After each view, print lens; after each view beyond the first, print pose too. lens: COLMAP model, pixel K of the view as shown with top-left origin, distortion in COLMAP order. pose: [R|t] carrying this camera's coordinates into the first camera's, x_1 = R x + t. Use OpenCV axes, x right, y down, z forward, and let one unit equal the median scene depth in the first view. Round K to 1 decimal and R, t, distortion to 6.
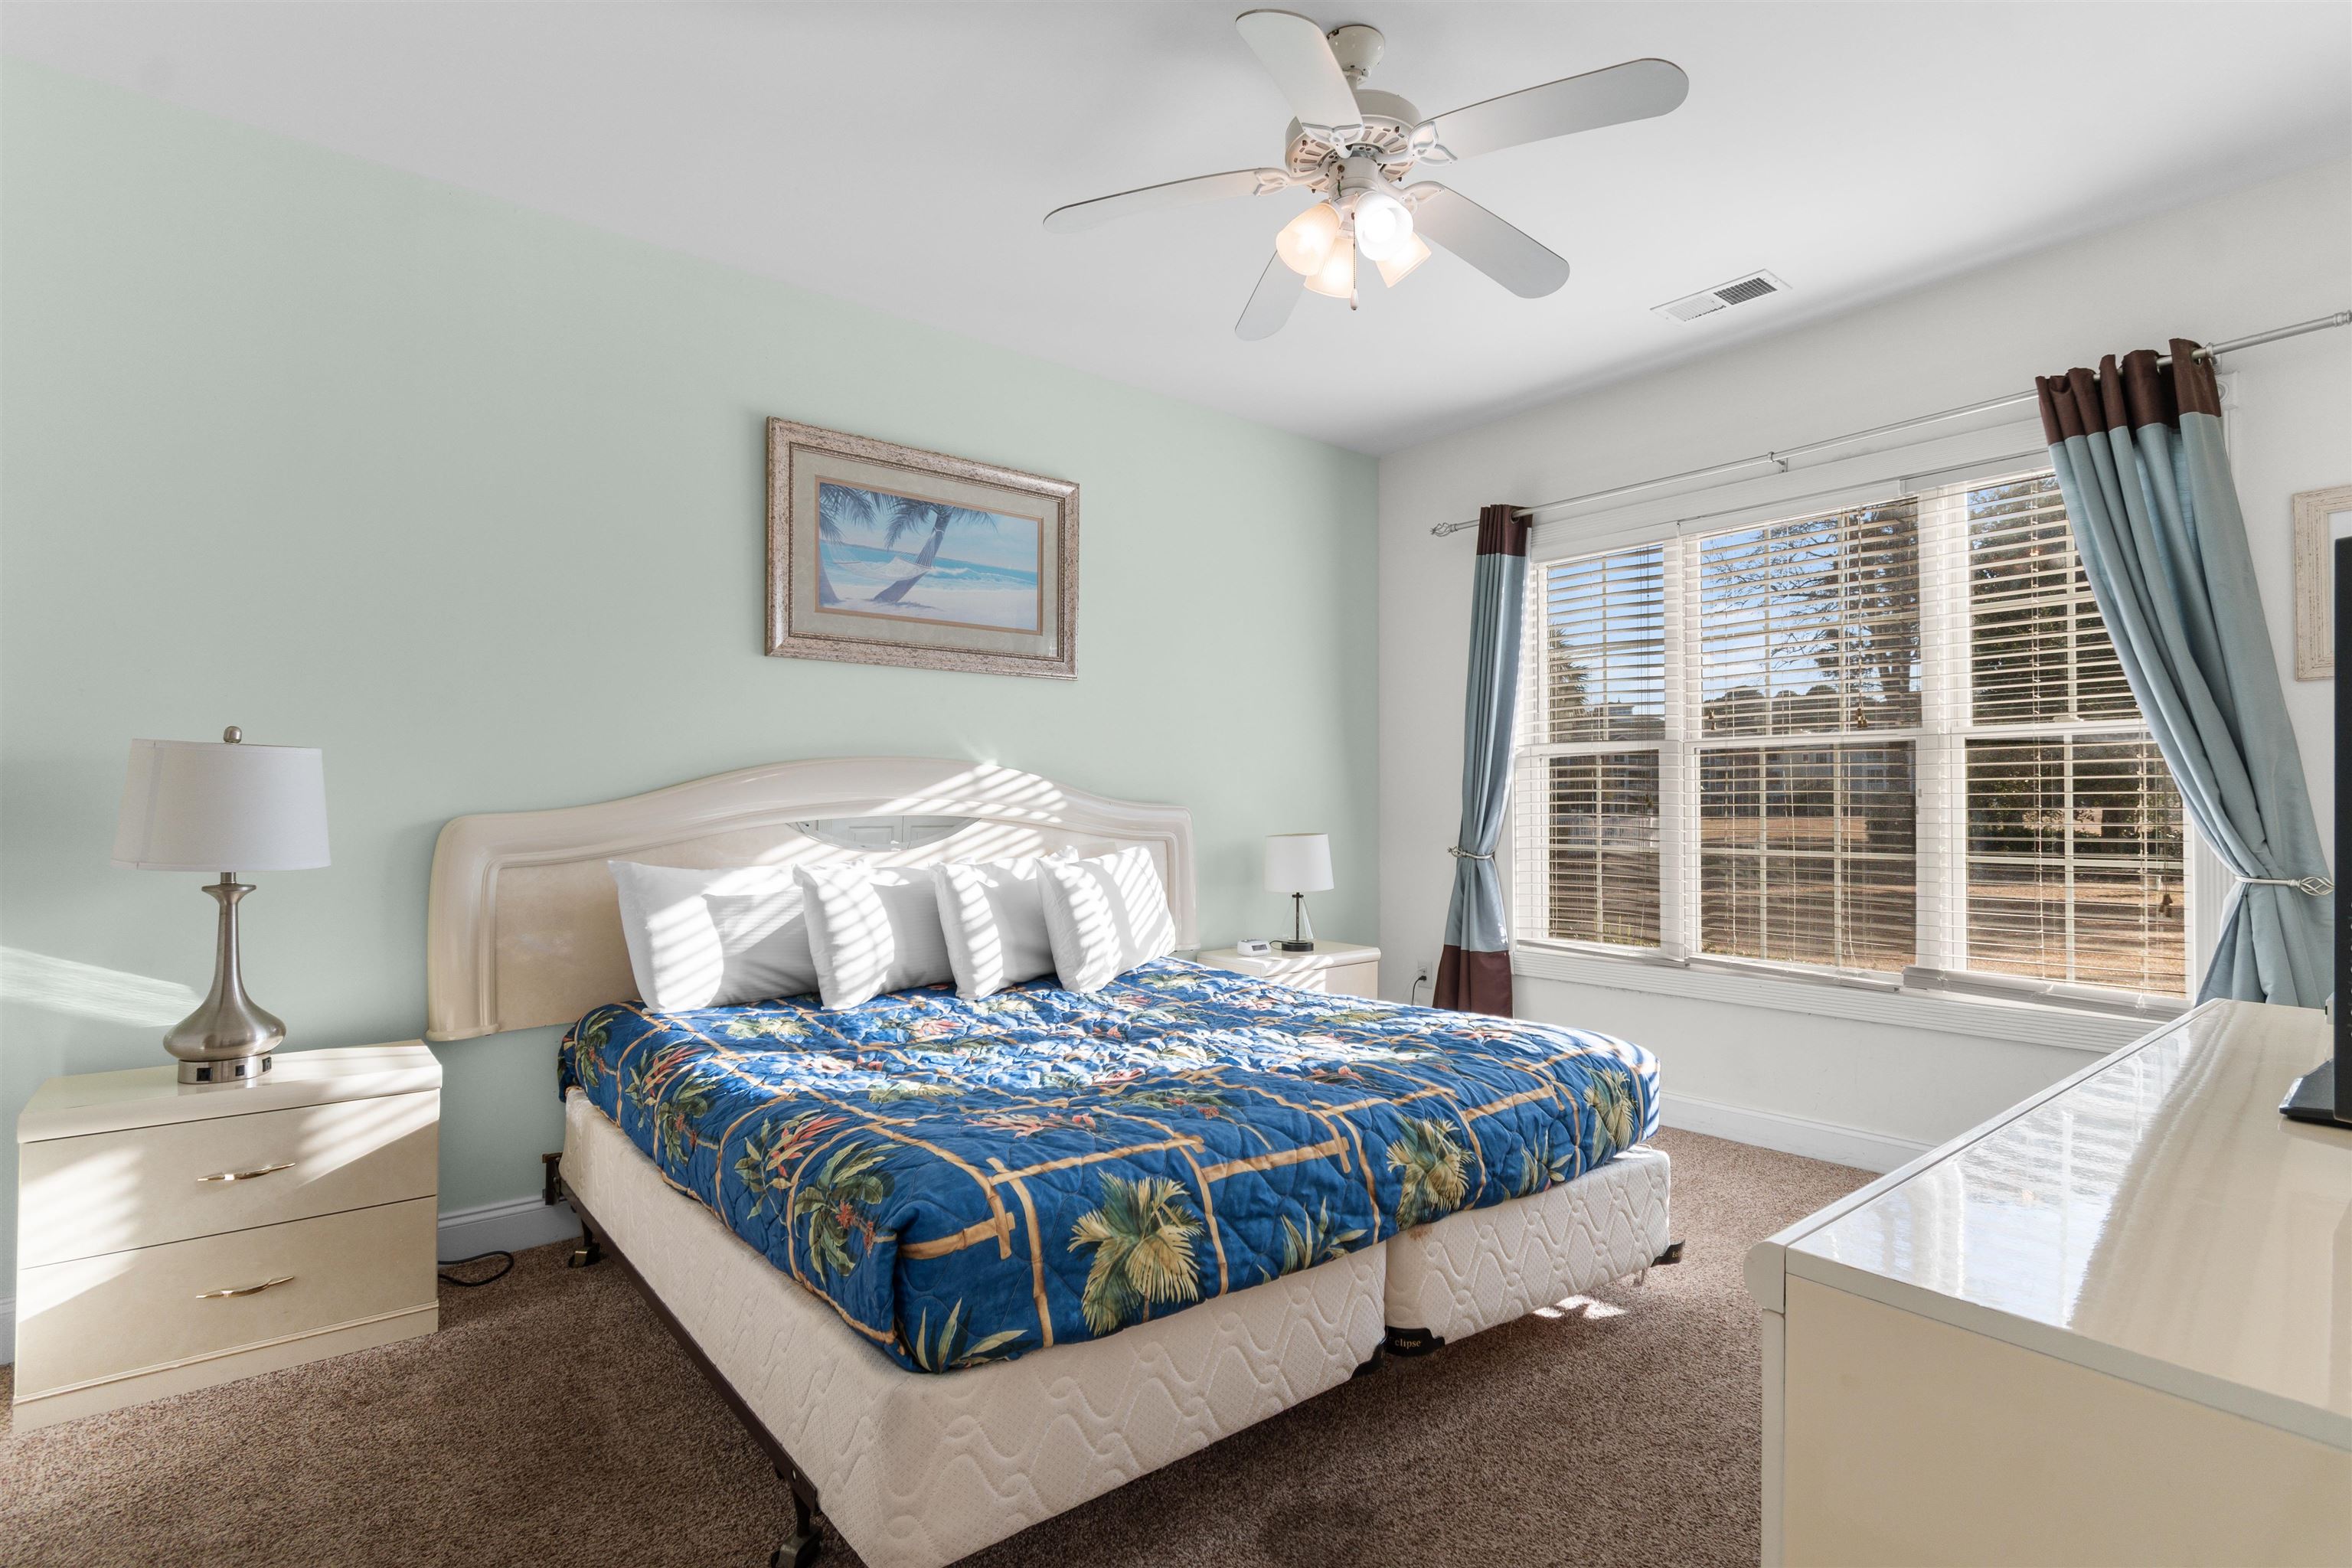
lens RADIAL K [[1112.7, 0, 1167.6], [0, 1112.7, 796.0], [0, 0, 1]] dist [0.015011, -0.000657]
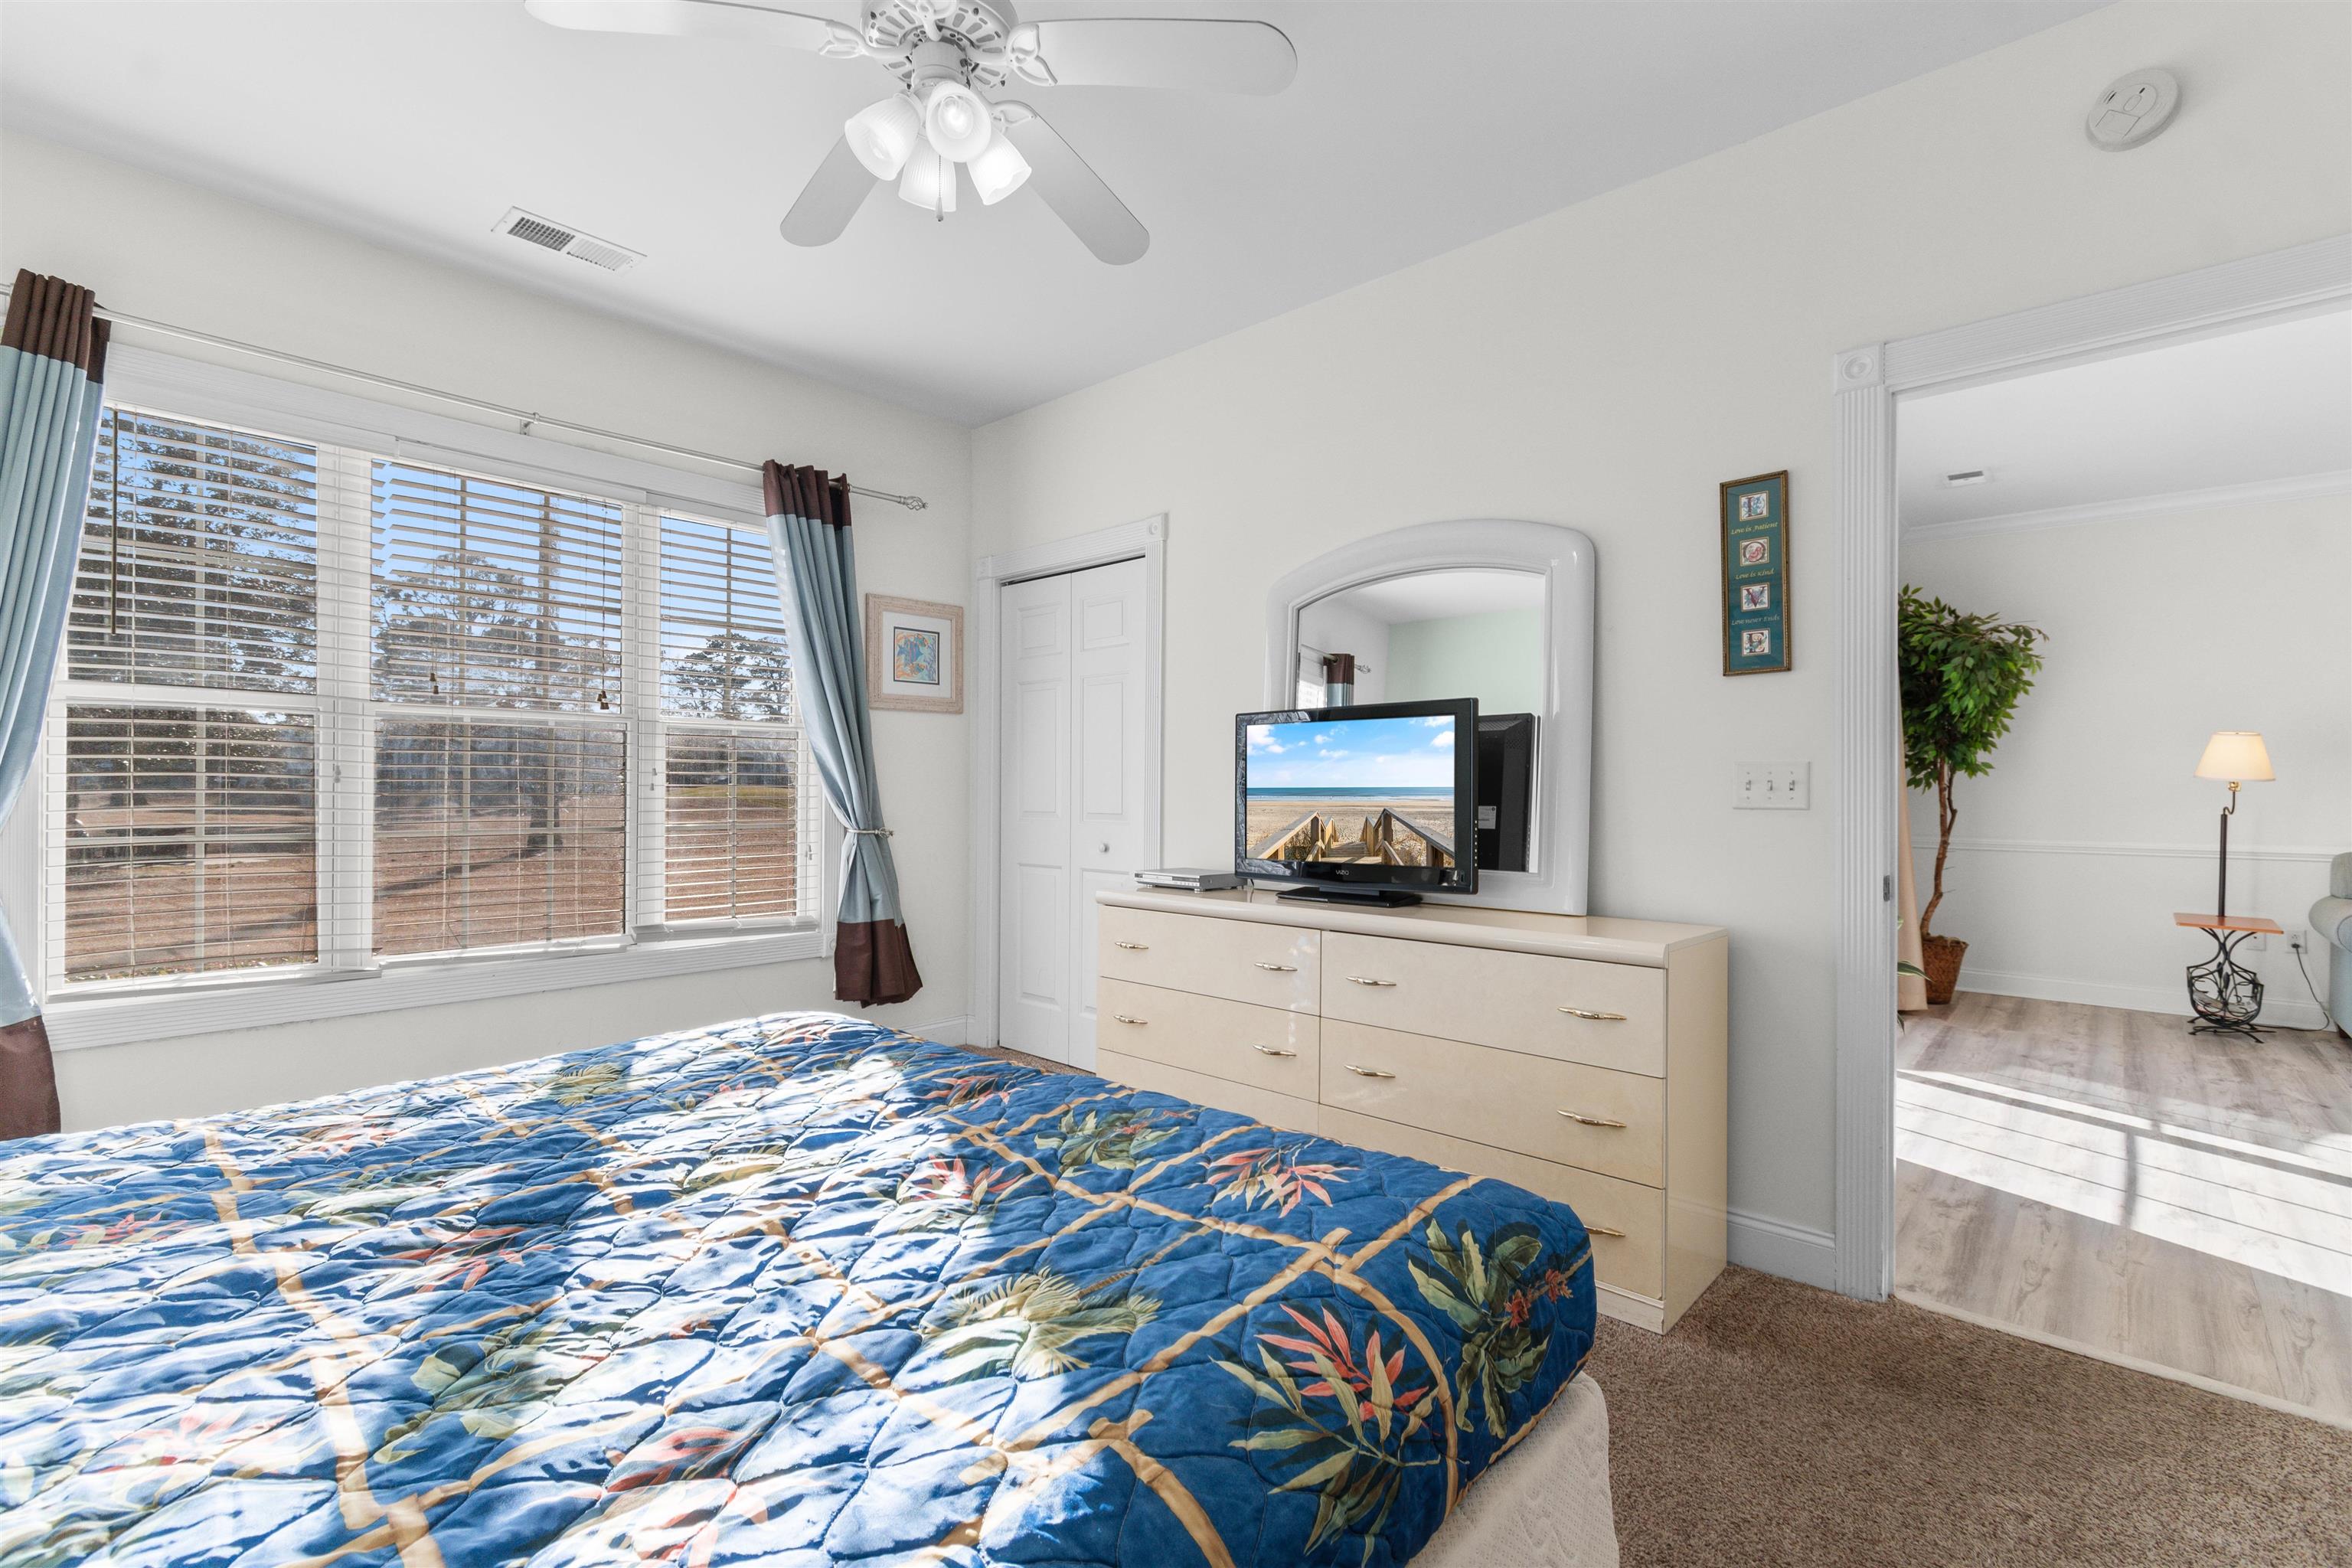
lens RADIAL K [[1053.5, 0, 1157.2], [0, 1053.5, 788.0], [0, 0, 1]] dist [0.007226, -0.002326]
pose [[-0.155240, -0.000571, 0.987877, -0.358755], [-0.014521, 0.999893, -0.001704, 0.006648], [-0.987770, -0.014609, -0.155232, 0.503586]]
